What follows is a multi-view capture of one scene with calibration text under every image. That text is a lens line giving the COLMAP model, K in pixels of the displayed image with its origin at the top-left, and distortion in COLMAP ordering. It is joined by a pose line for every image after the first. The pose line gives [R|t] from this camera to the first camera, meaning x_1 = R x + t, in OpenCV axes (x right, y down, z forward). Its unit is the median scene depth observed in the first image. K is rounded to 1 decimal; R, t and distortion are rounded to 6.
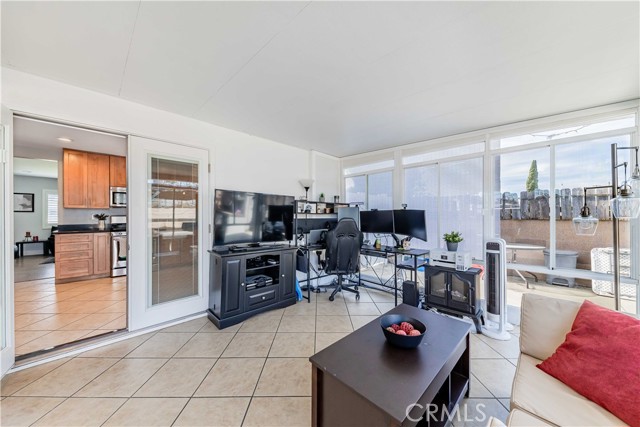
lens RADIAL K [[222.3, 0, 325.8], [0, 222.3, 213.7], [0, 0, 1]] dist [-0.000411, -0.000984]
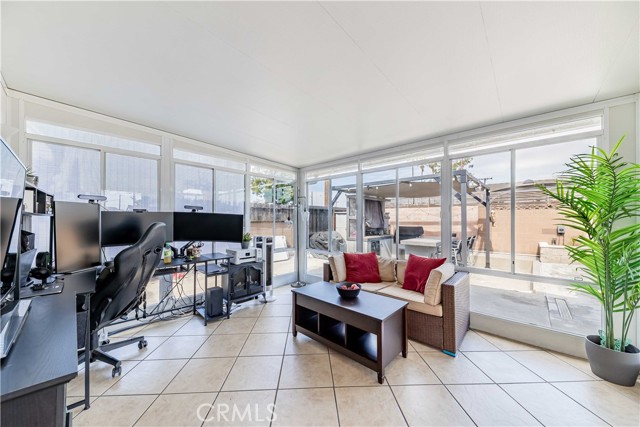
lens RADIAL K [[228.3, 0, 325.4], [0, 228.3, 218.5], [0, 0, 1]] dist [0.003103, -0.003312]
pose [[-0.067423, 0.009101, 0.997683, -0.396757], [-0.009609, 0.999906, -0.009771, 0.006555], [-0.997678, -0.010246, -0.067329, 0.364057]]
